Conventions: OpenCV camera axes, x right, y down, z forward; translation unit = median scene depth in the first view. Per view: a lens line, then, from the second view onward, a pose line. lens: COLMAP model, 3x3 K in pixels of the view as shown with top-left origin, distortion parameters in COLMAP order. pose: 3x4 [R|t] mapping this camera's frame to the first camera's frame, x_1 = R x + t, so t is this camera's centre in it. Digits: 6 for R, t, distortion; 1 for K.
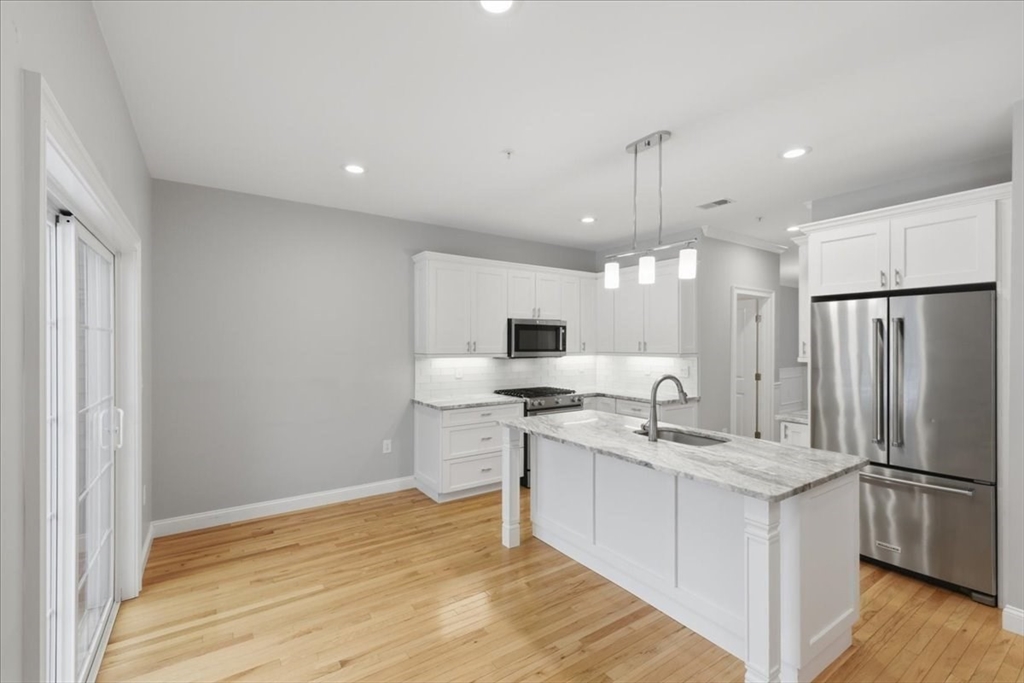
lens RADIAL K [[434.3, 0, 512.0], [0, 434.3, 341.5], [0, 0, 1]] dist [0.001863, -0.000048]
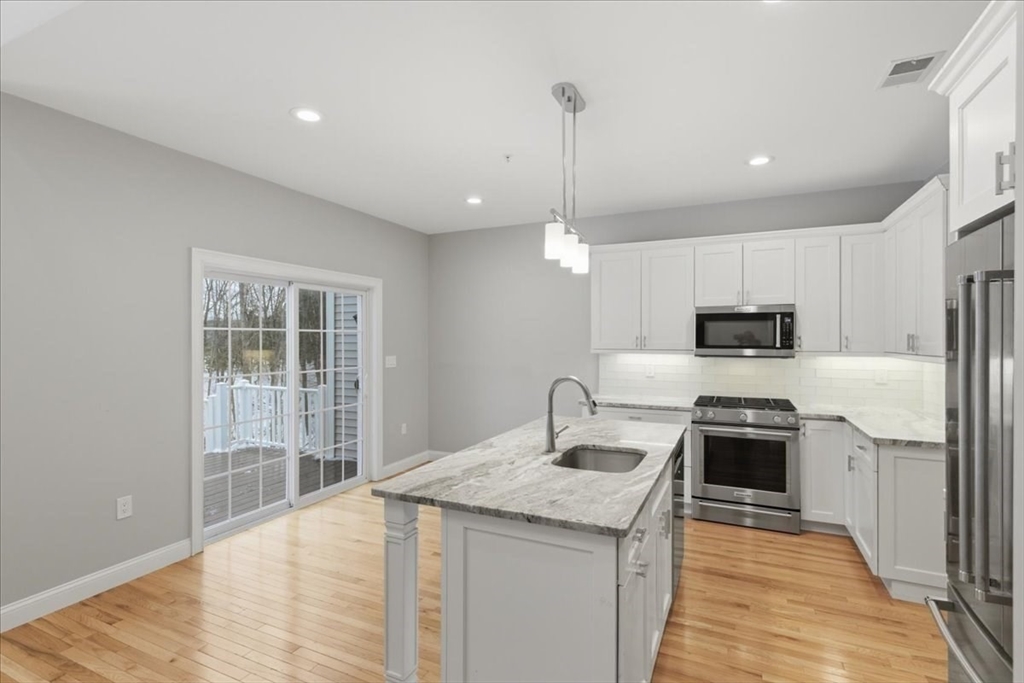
lens RADIAL K [[490.5, 0, 508.1], [0, 490.5, 340.1], [0, 0, 1]] dist [0.003254, 0.000469]
pose [[0.493050, 0.000472, -0.870001, 0.614959], [0.004532, 0.999985, 0.003111, 0.003562], [0.869989, -0.005477, 0.493040, 0.251607]]
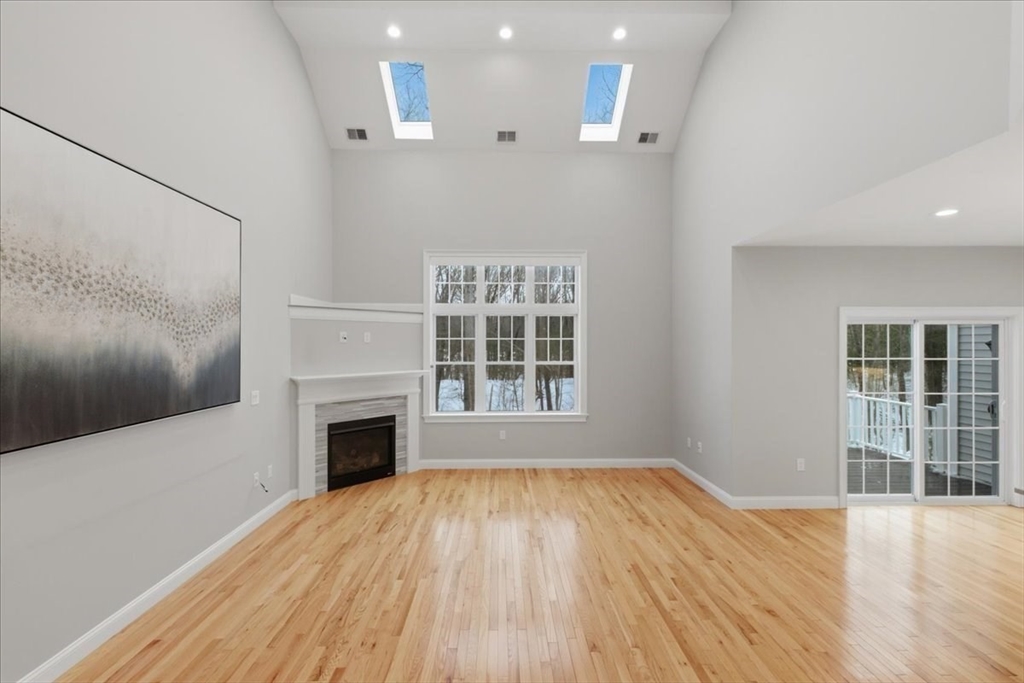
lens RADIAL K [[442.0, 0, 507.7], [0, 442.0, 343.7], [0, 0, 1]] dist [0.005166, 0.000228]
pose [[-0.565668, -0.001903, -0.824631, 0.995833], [0.002071, 0.999991, -0.003729, -0.046693], [0.824630, -0.003817, -0.565659, 0.154056]]
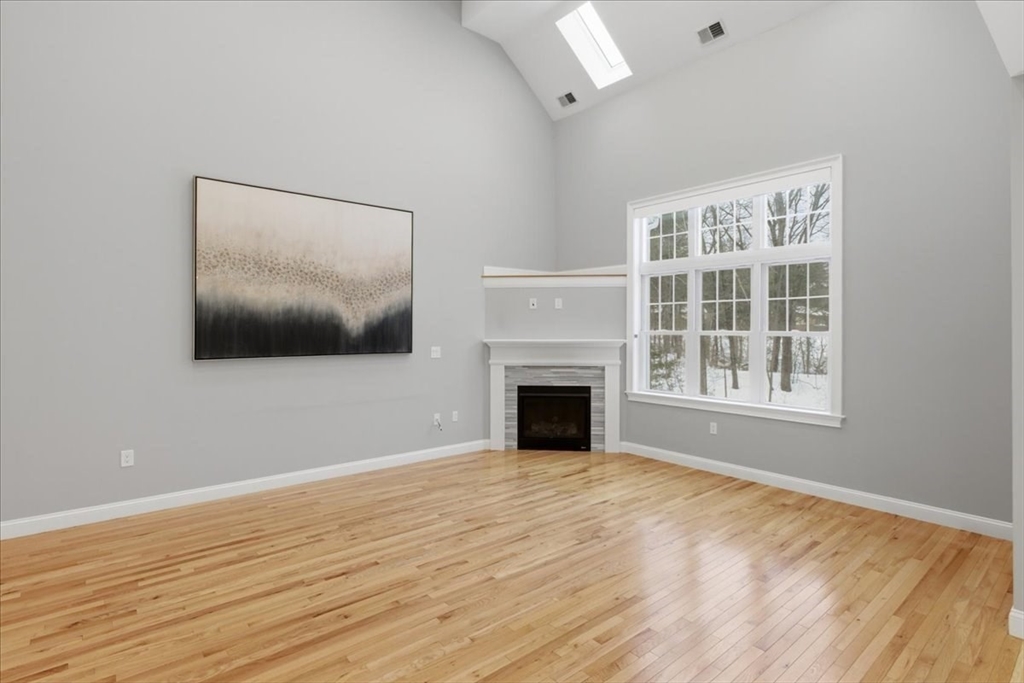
lens RADIAL K [[509.5, 0, 506.1], [0, 509.5, 325.3], [0, 0, 1]] dist [-0.001278, -0.000132]
pose [[-0.997554, -0.003353, -0.069823, 0.468434], [-0.002594, 0.999937, -0.010964, 0.003038], [0.069856, -0.010756, -0.997499, 0.501986]]
